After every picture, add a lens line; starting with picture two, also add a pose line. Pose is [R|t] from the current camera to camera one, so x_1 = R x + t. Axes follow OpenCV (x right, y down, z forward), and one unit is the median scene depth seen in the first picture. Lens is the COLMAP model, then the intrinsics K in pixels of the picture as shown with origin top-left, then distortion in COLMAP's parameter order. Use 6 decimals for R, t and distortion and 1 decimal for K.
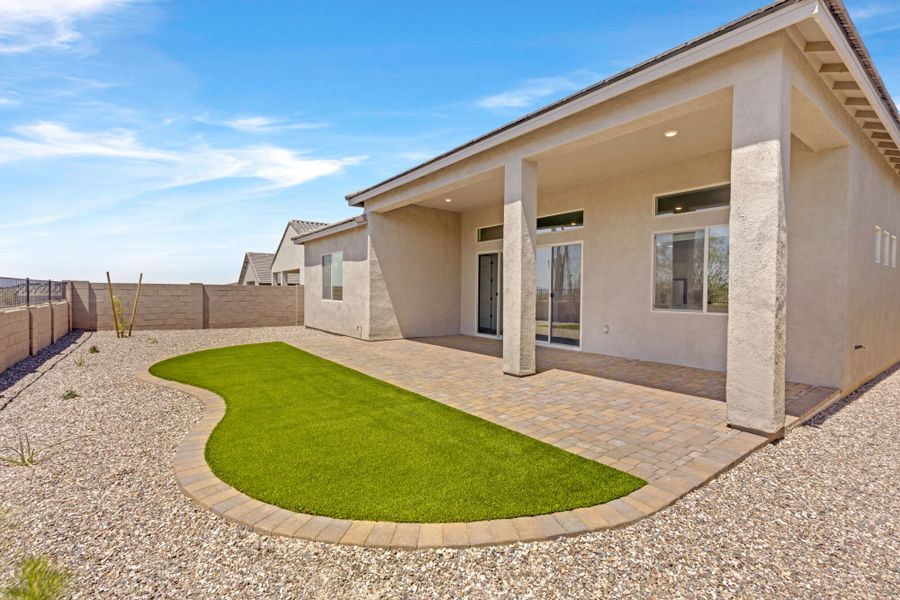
lens RADIAL K [[404.7, 0, 465.7], [0, 404.7, 288.6], [0, 0, 1]] dist [0.000840, -0.000043]
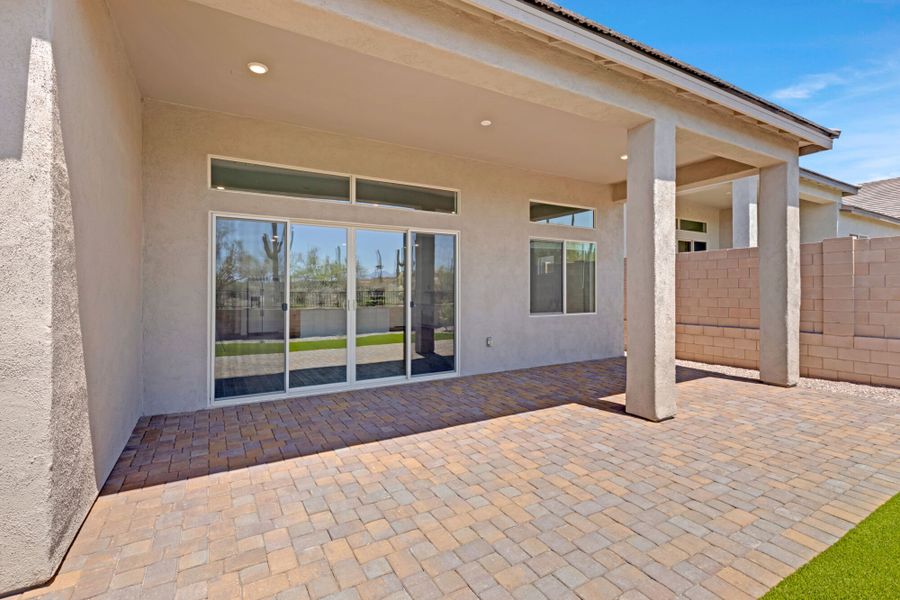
lens RADIAL K [[396.4, 0, 445.6], [0, 396.4, 291.7], [0, 0, 1]] dist [0.001149, 0.000052]
pose [[0.137713, -0.010021, 0.990421, -0.501263], [0.002682, 0.999949, 0.009744, -0.013320], [-0.990469, 0.001314, 0.137733, 1.009505]]
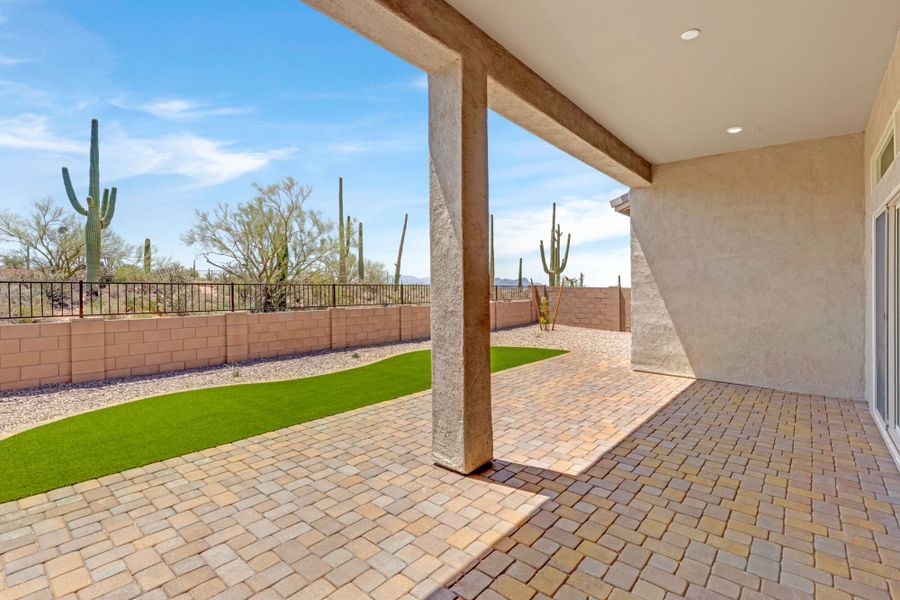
lens RADIAL K [[416.9, 0, 445.8], [0, 416.9, 276.8], [0, 0, 1]] dist [-0.000227, -0.000079]
pose [[0.206803, -0.021464, -0.978147, 0.534646], [-0.007518, 0.999695, -0.023526, -0.017466], [0.978354, 0.012219, 0.206579, 0.684129]]
